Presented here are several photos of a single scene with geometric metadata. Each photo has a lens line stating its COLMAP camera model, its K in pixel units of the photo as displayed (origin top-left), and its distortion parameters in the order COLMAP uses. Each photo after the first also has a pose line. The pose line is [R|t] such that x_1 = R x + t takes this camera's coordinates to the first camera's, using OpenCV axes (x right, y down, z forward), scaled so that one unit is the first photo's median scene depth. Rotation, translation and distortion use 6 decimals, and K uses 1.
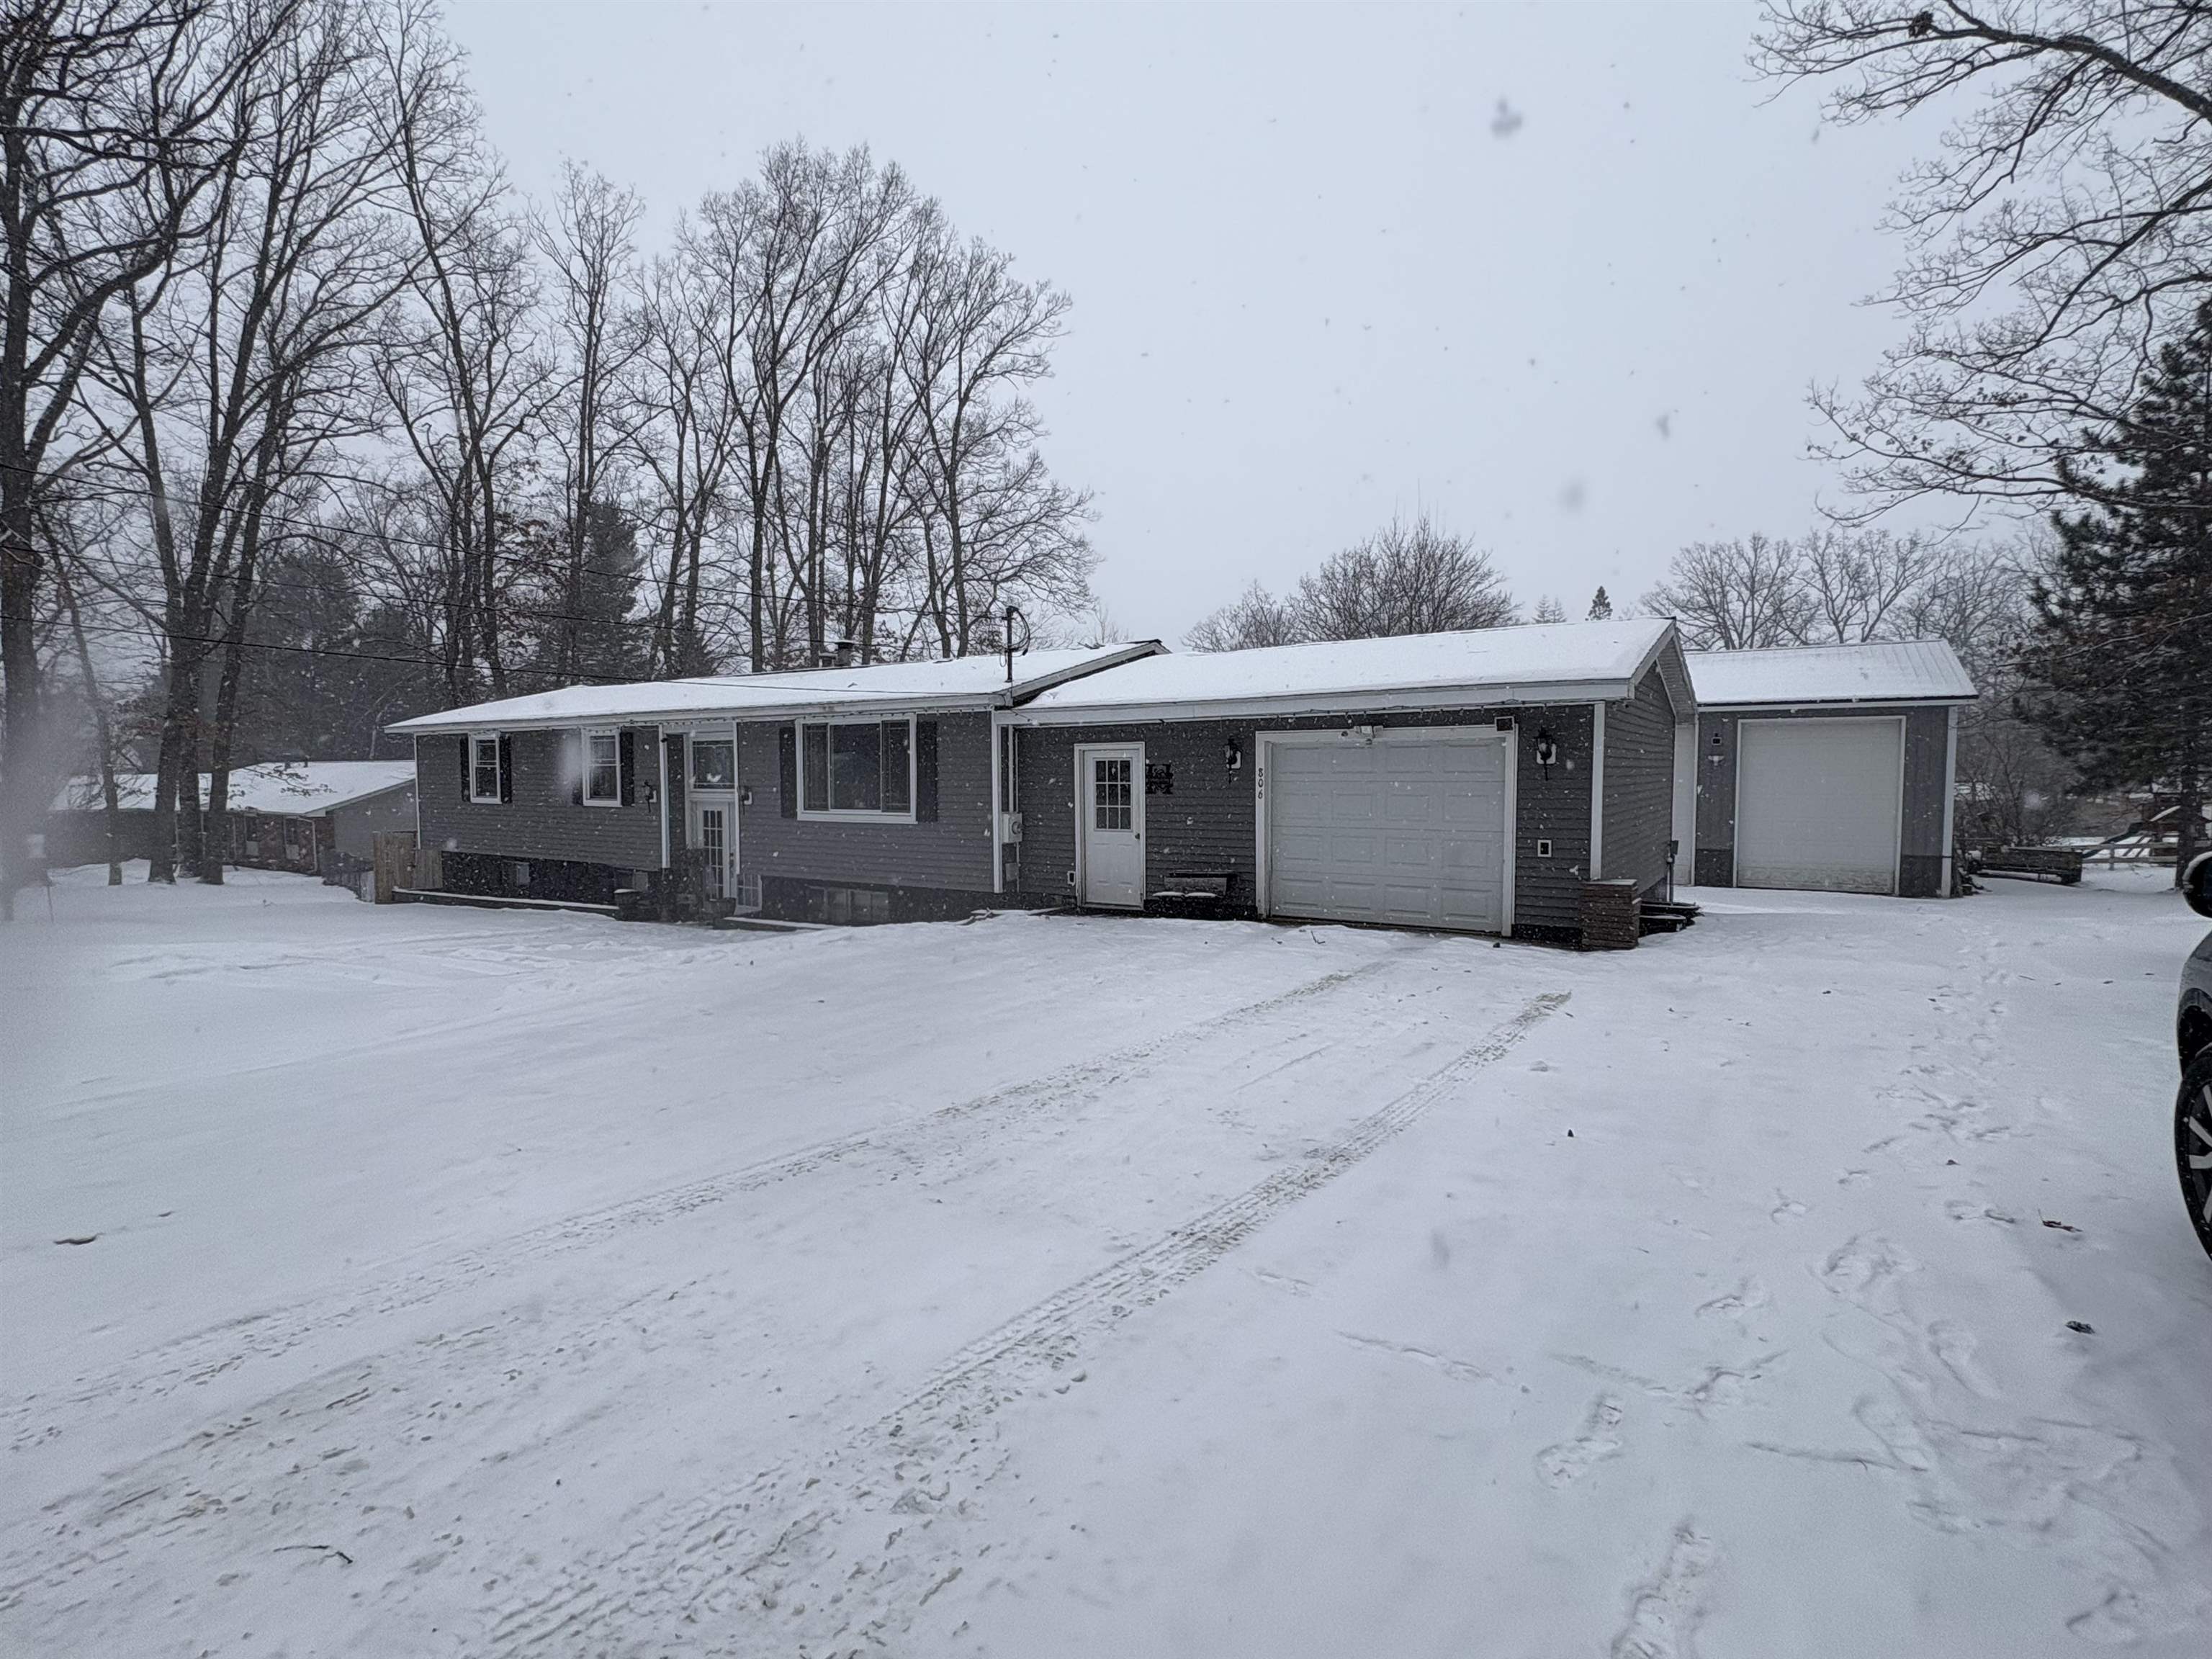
lens RADIAL K [[1075.1, 0, 1098.1], [0, 1075.1, 832.1], [0, 0, 1]] dist [-0.000932, 0.000013]
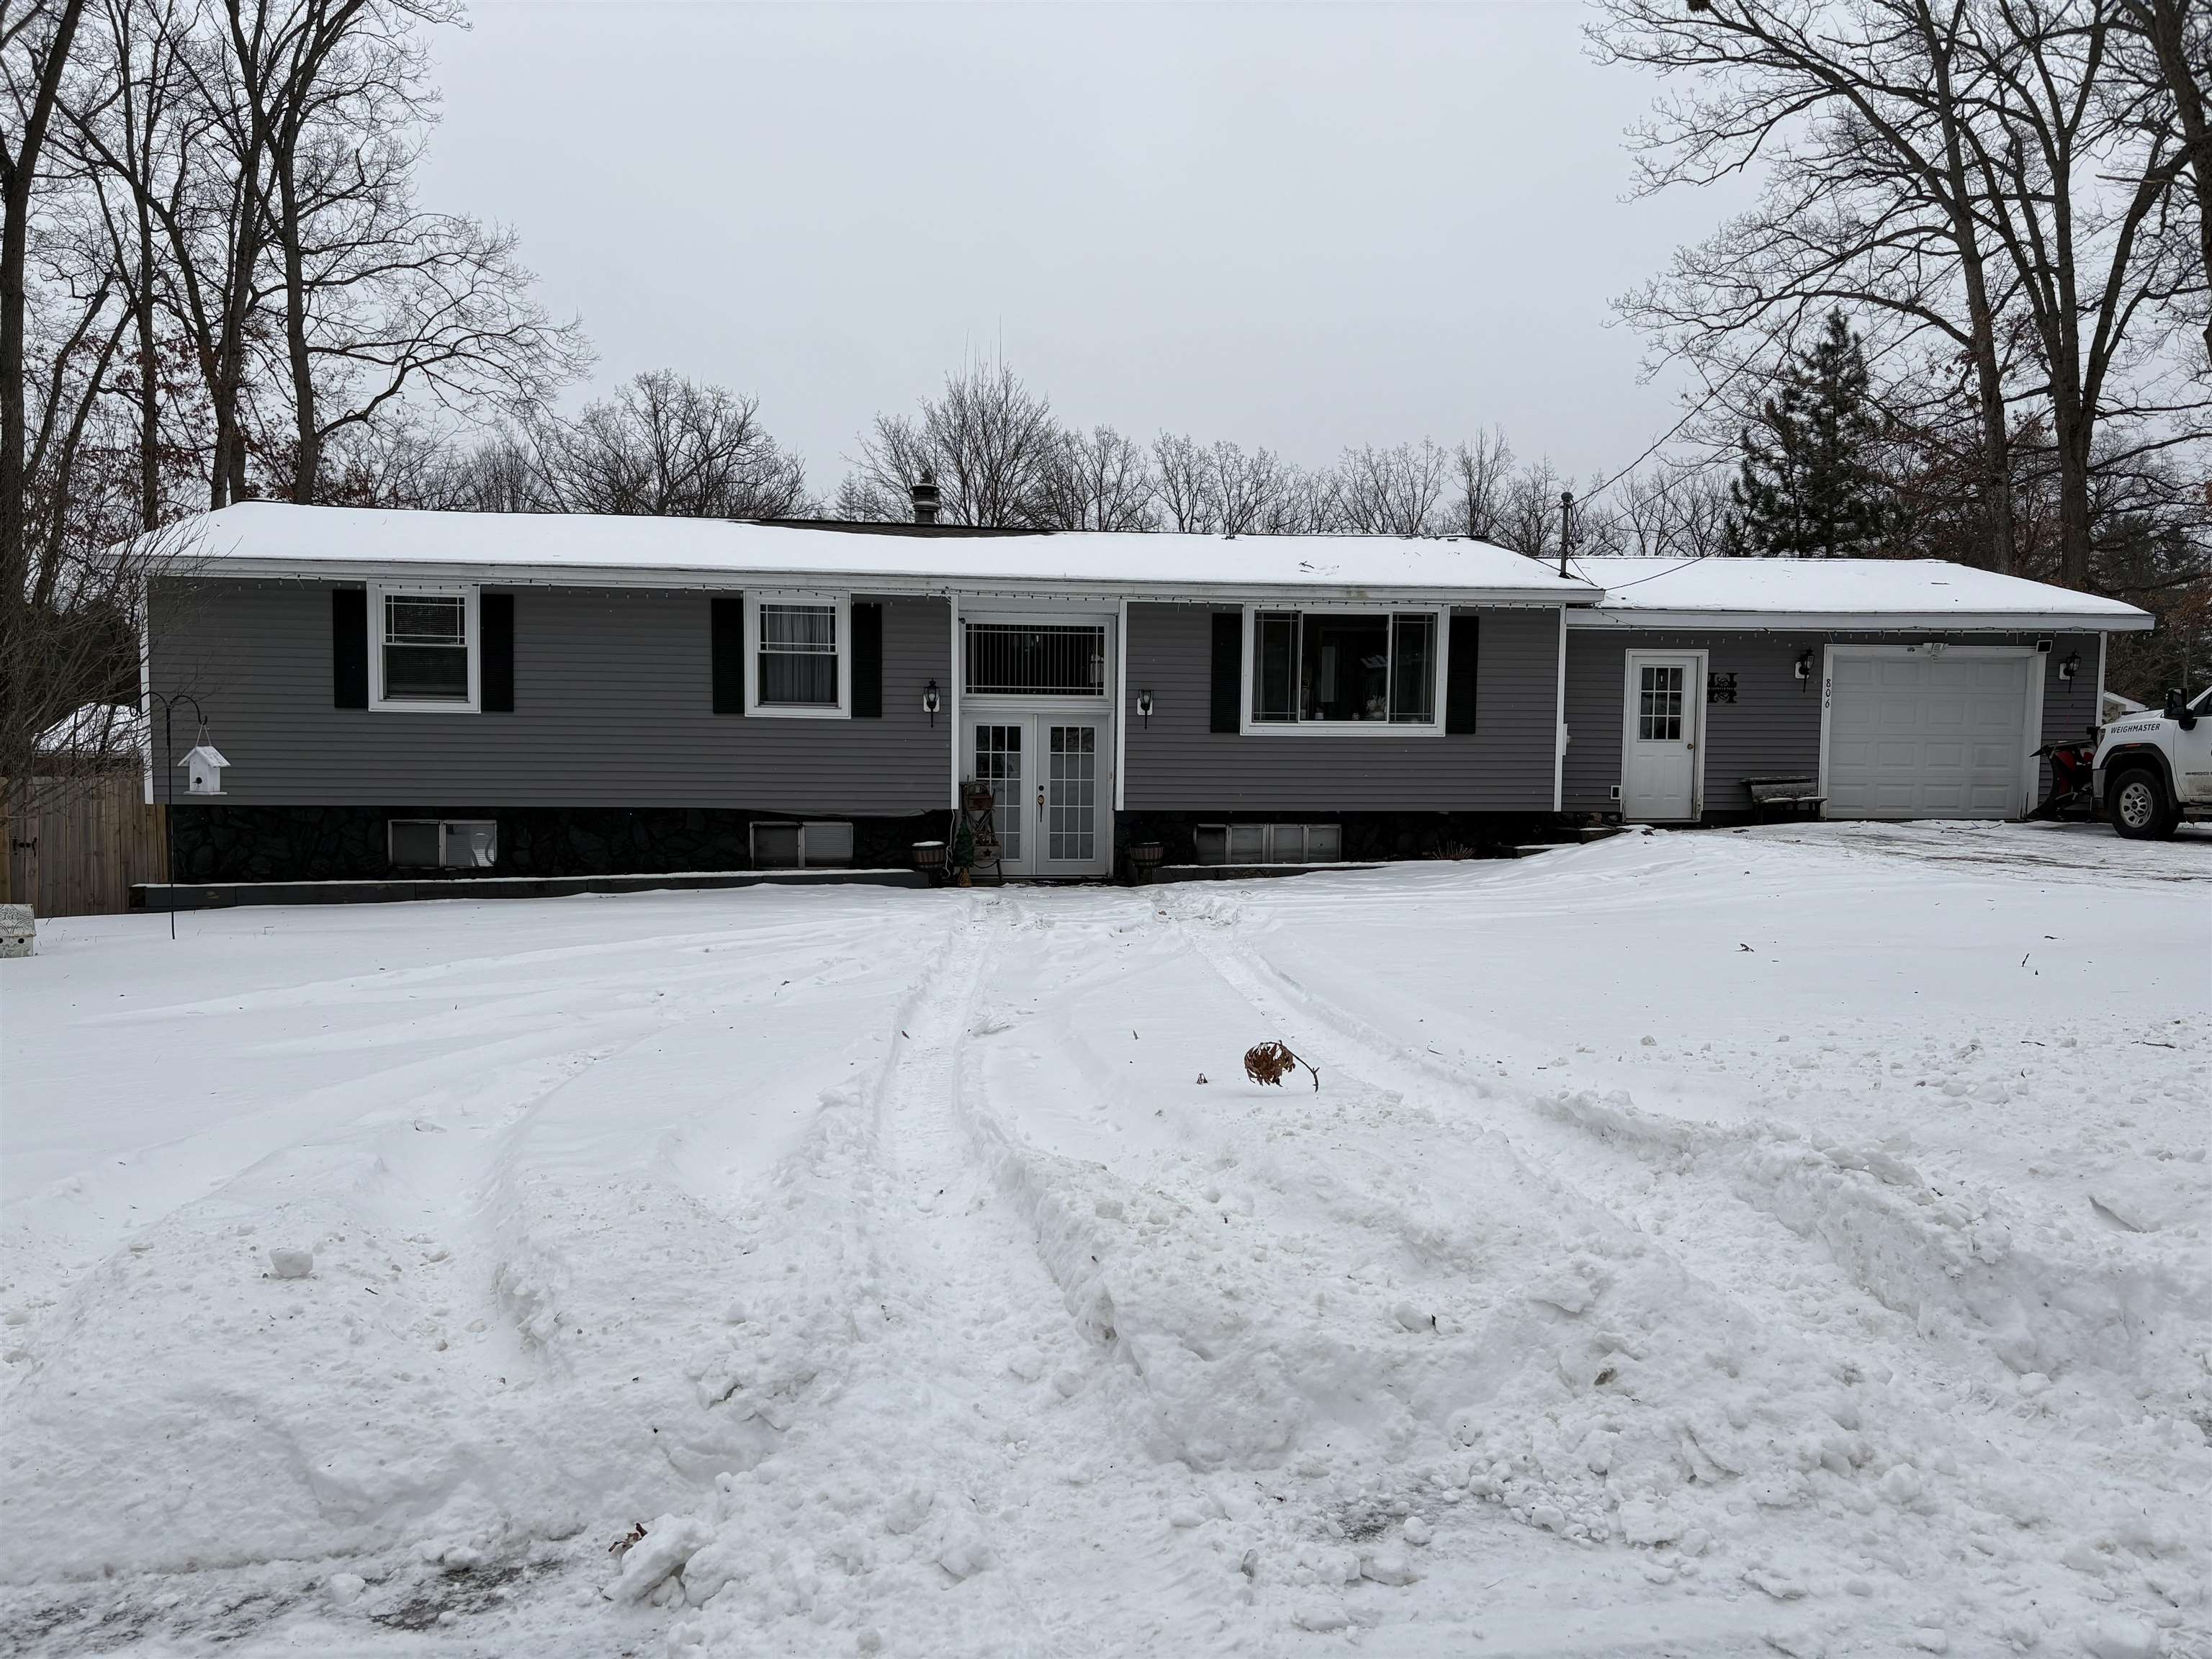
lens RADIAL K [[1683.1, 0, 1105.9], [0, 1683.1, 849.5], [0, 0, 1]] dist [0.064371, -0.071057]
pose [[0.753611, -0.035098, 0.656383, -1.330273], [0.023862, 0.999376, 0.026042, 0.043170], [-0.656887, -0.003962, 0.753978, 0.180924]]
